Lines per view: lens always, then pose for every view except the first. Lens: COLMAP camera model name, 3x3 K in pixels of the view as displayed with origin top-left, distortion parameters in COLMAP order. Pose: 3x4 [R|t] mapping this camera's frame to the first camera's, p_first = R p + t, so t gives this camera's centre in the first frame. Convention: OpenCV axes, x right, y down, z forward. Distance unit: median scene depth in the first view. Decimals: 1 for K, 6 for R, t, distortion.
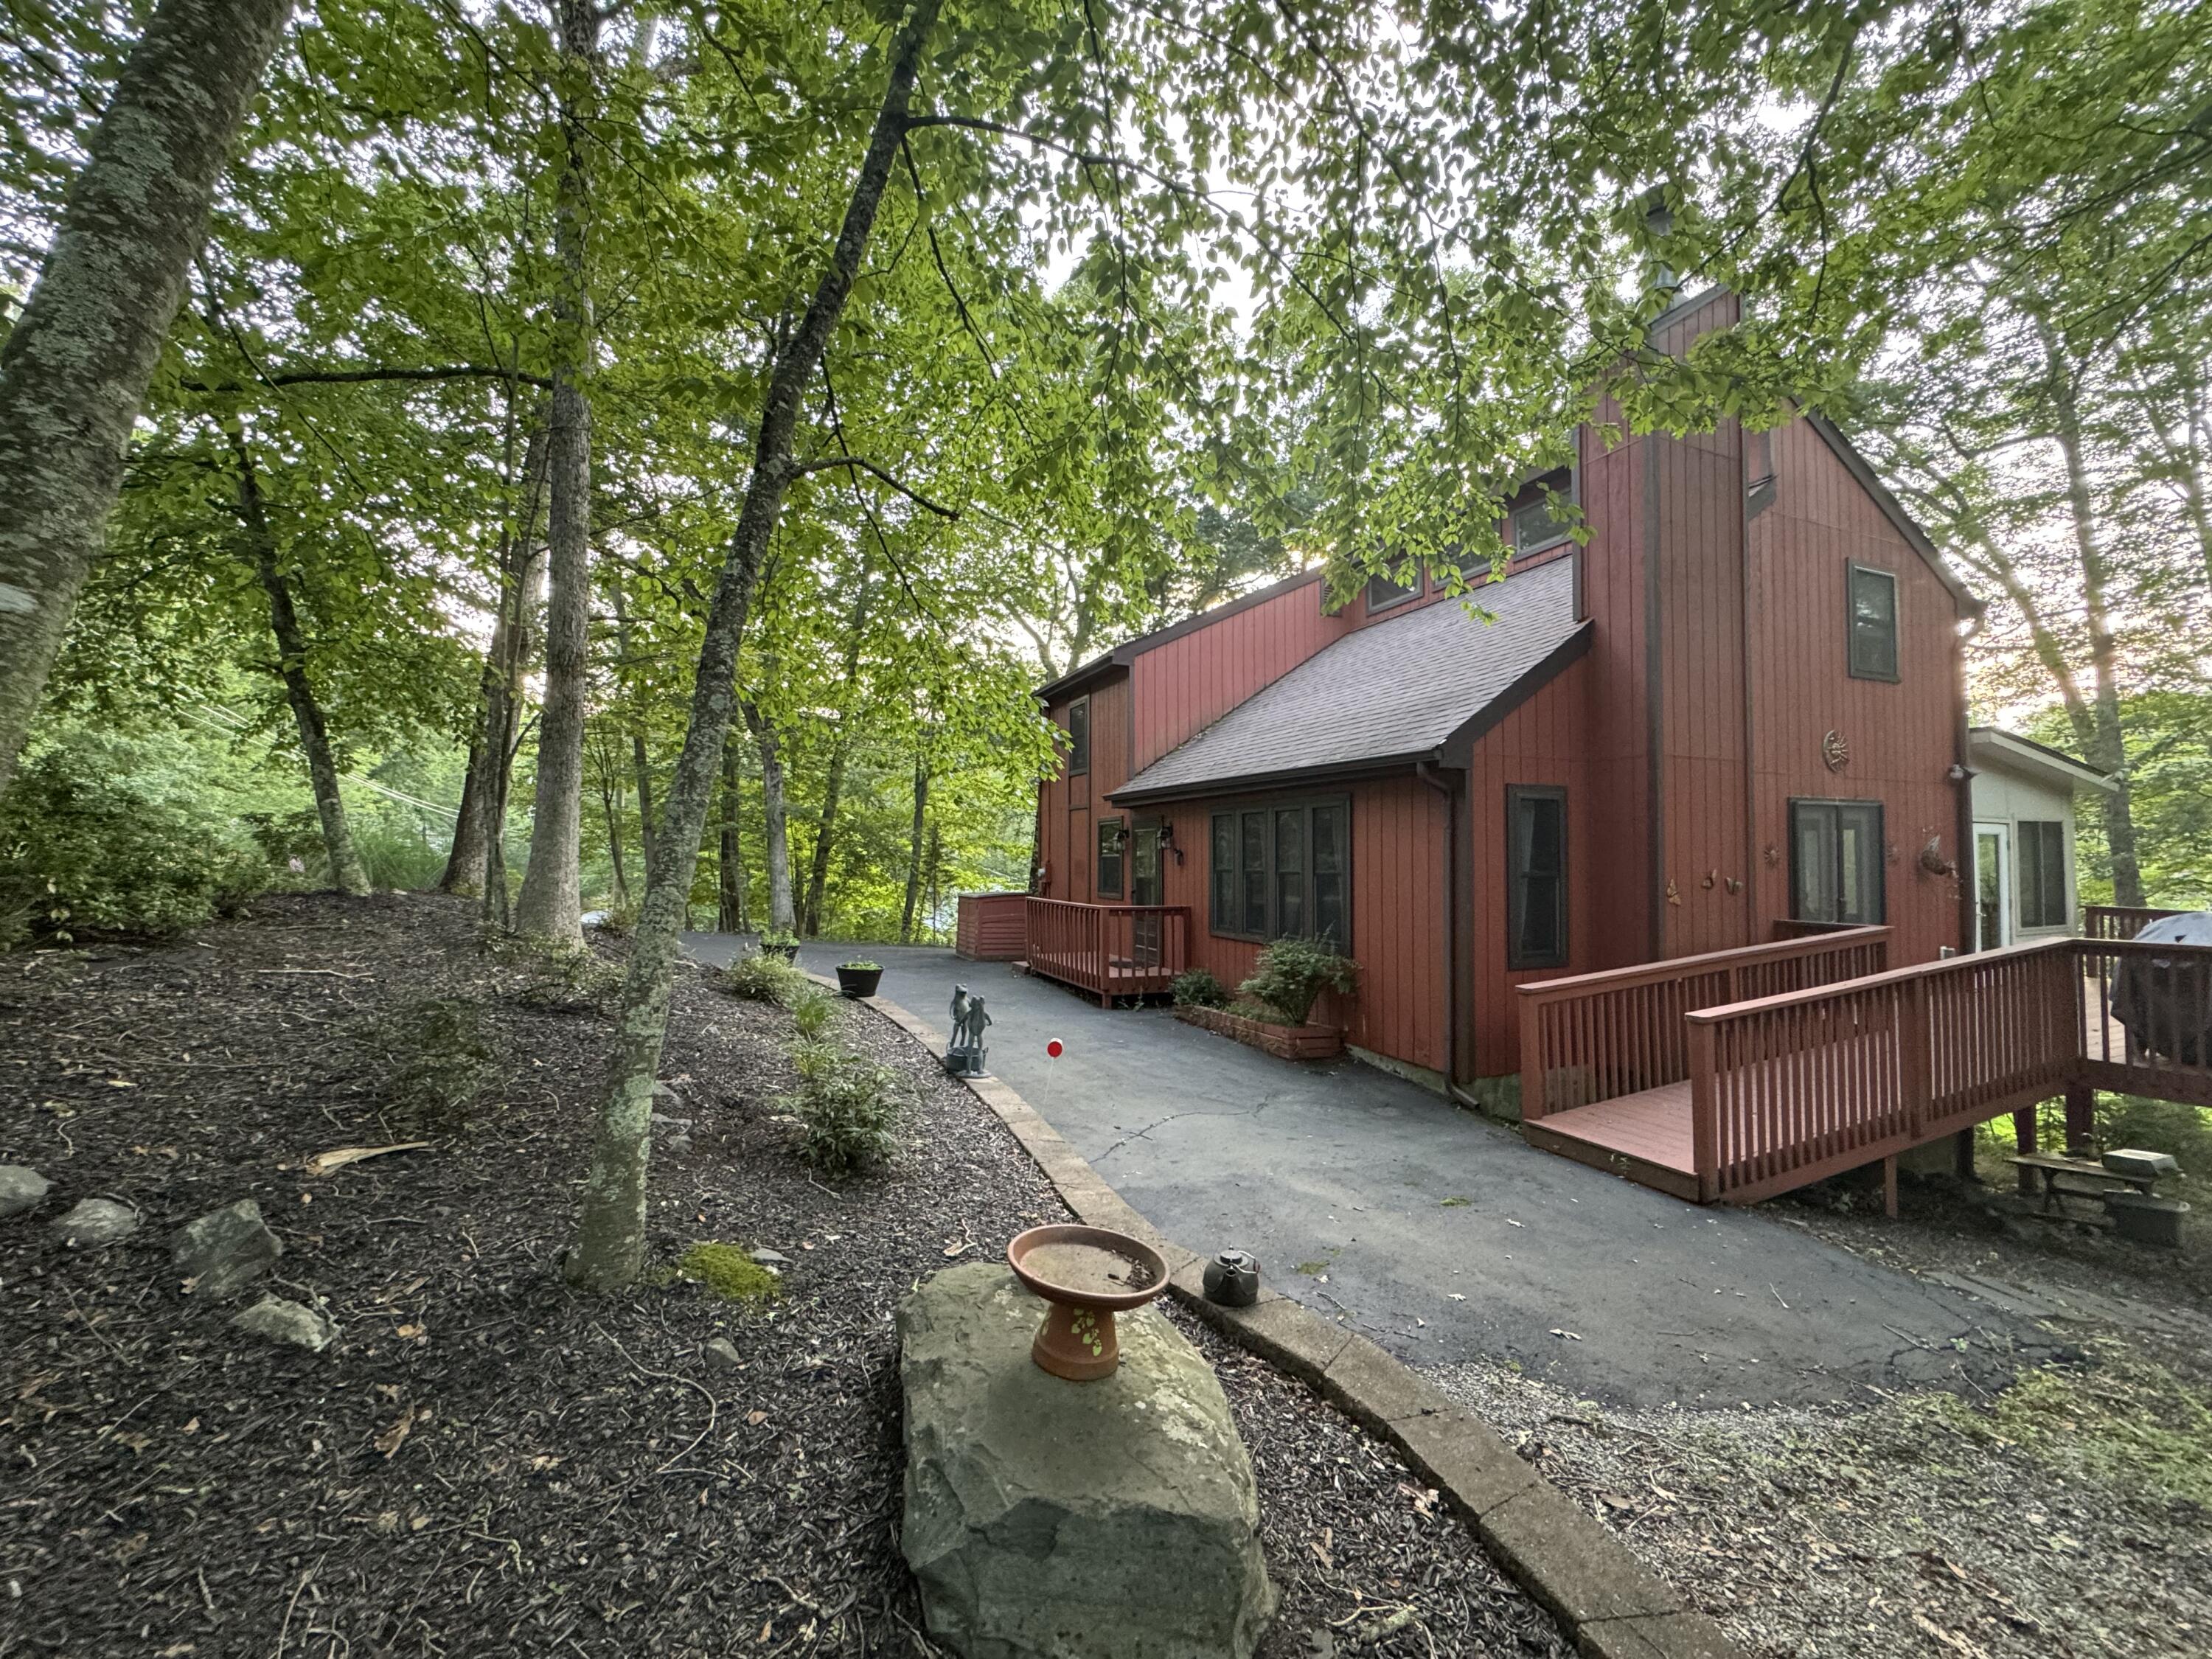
lens RADIAL K [[884.2, 0, 1106.0], [0, 884.2, 829.5], [0, 0, 1]] dist [-0.003191, -0.000470]
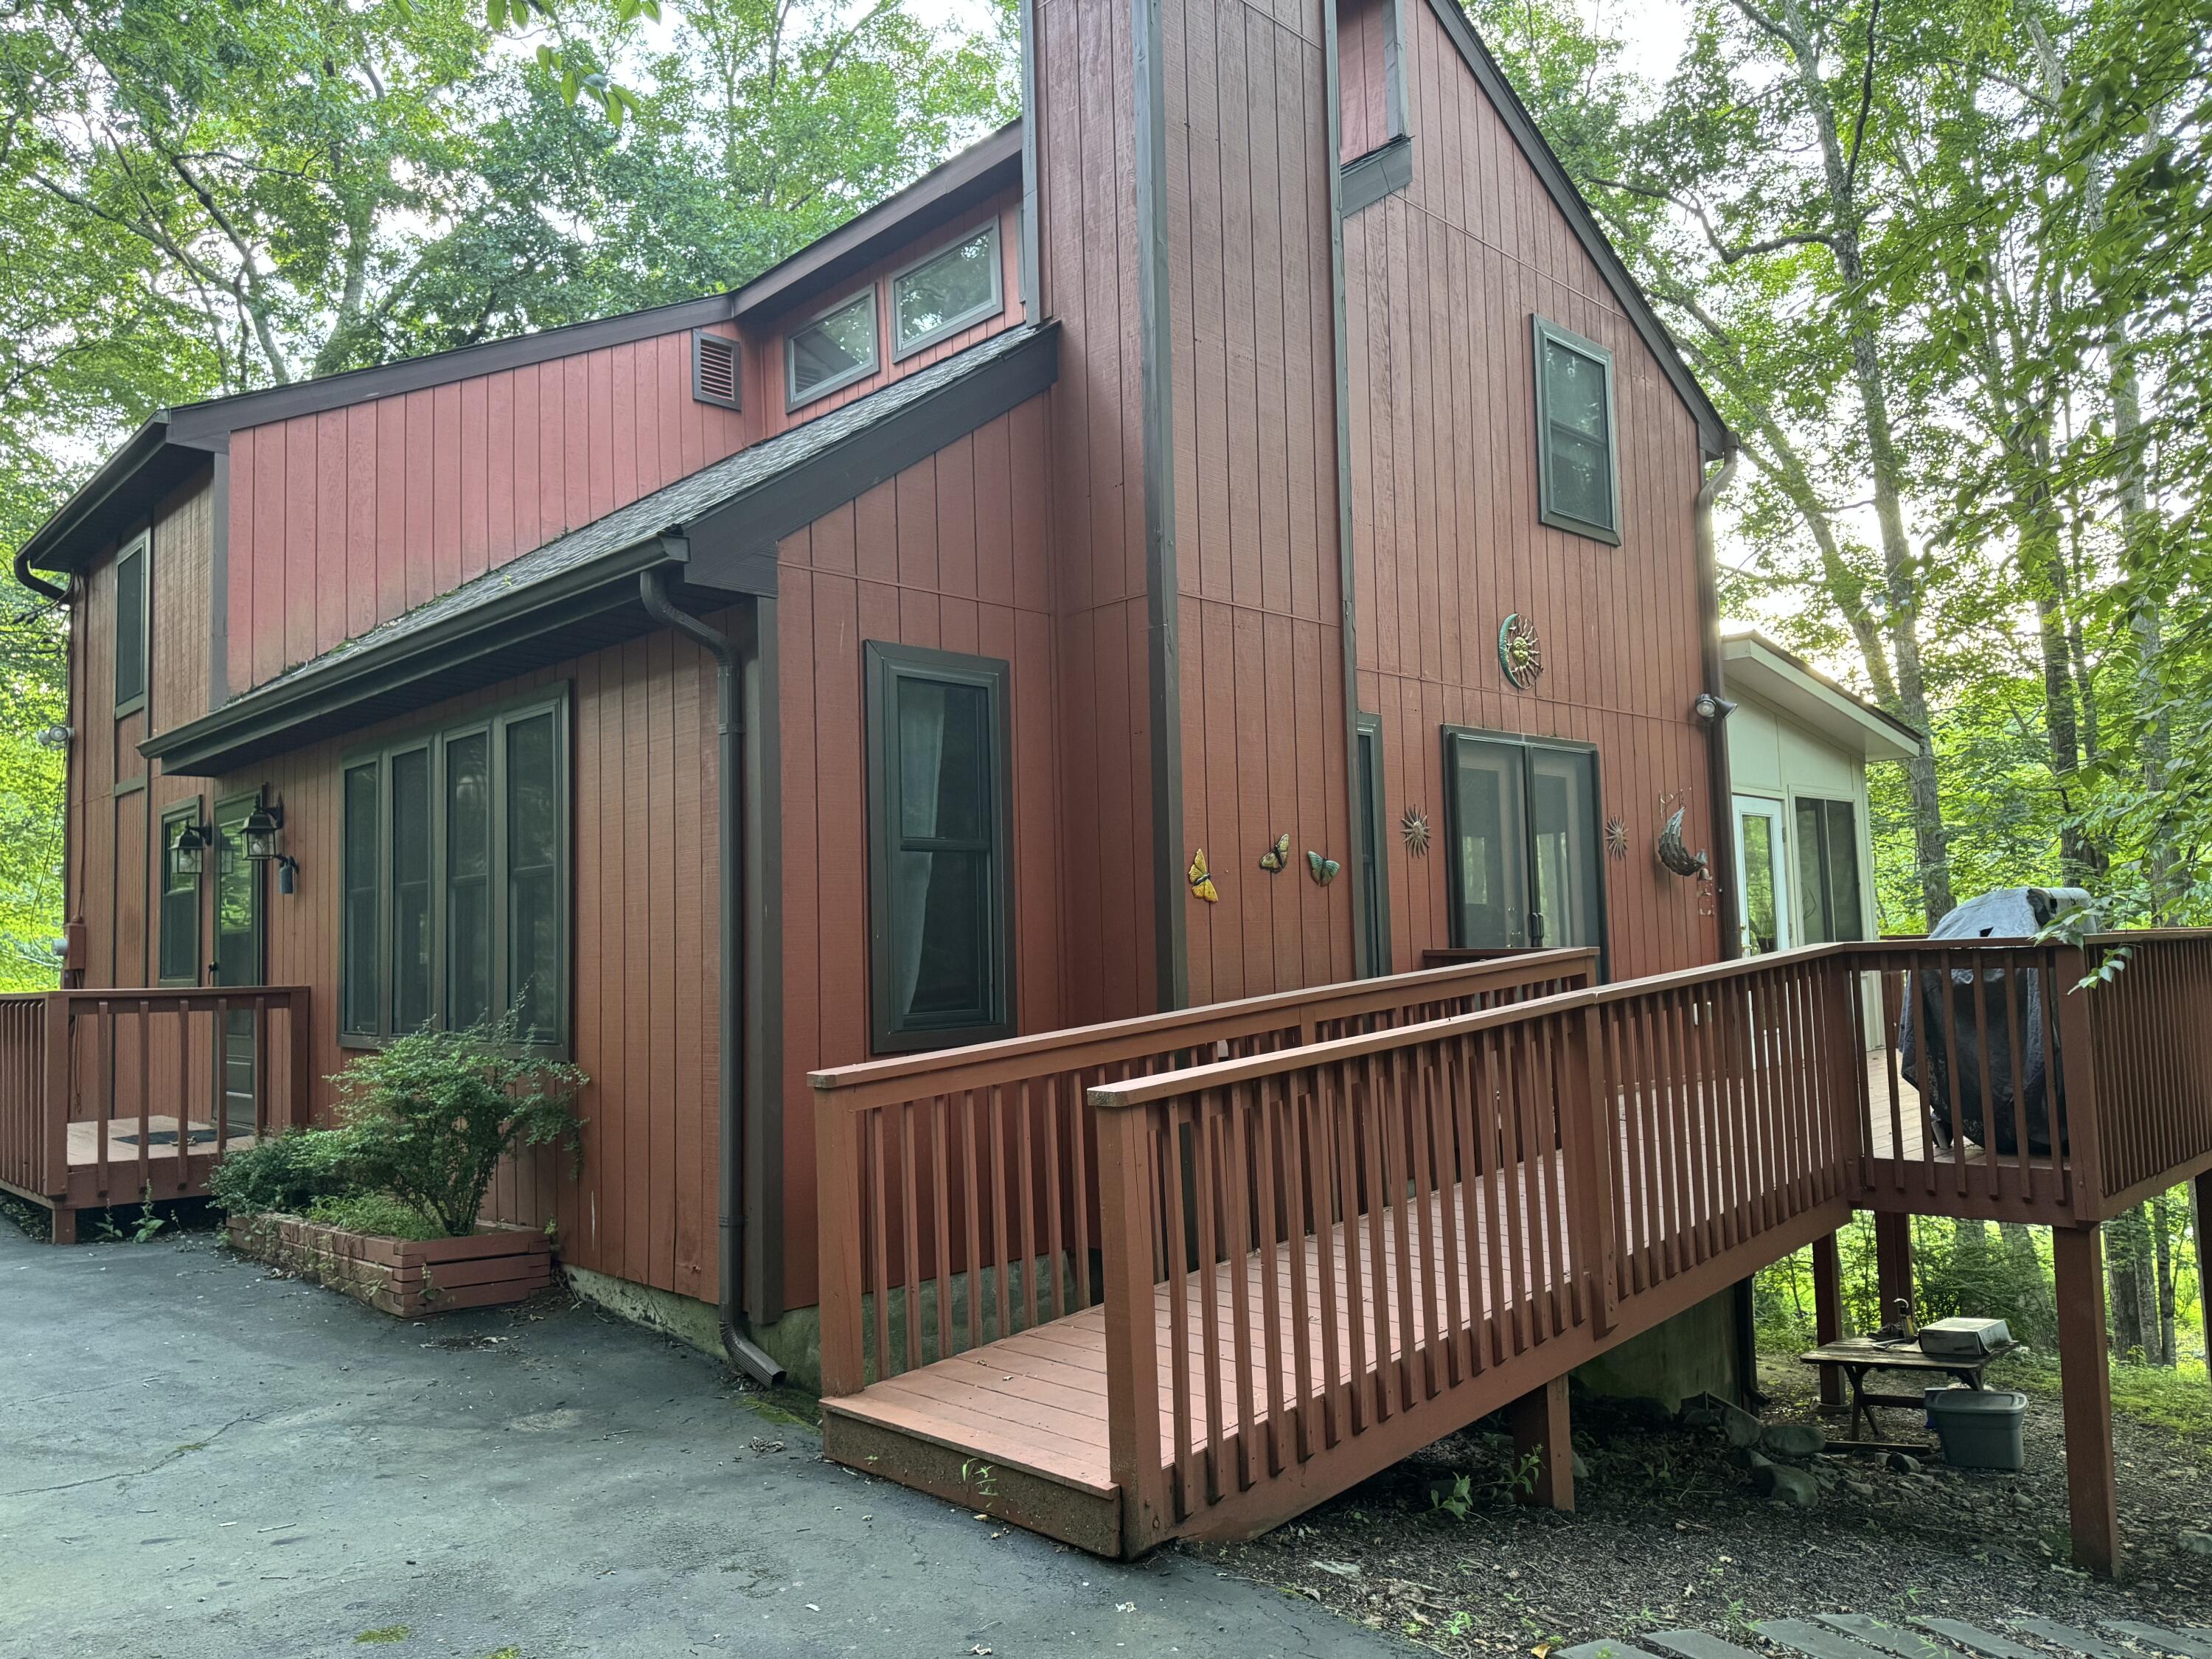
lens RADIAL K [[1567.9, 0, 1106.0], [0, 1567.9, 829.5], [0, 0, 1]] dist [0.054382, -0.072102]
pose [[0.933161, -0.000393, 0.359459, 0.278938], [0.018594, 0.998713, -0.047178, 0.084243], [-0.358978, 0.050708, 0.931968, 0.212466]]
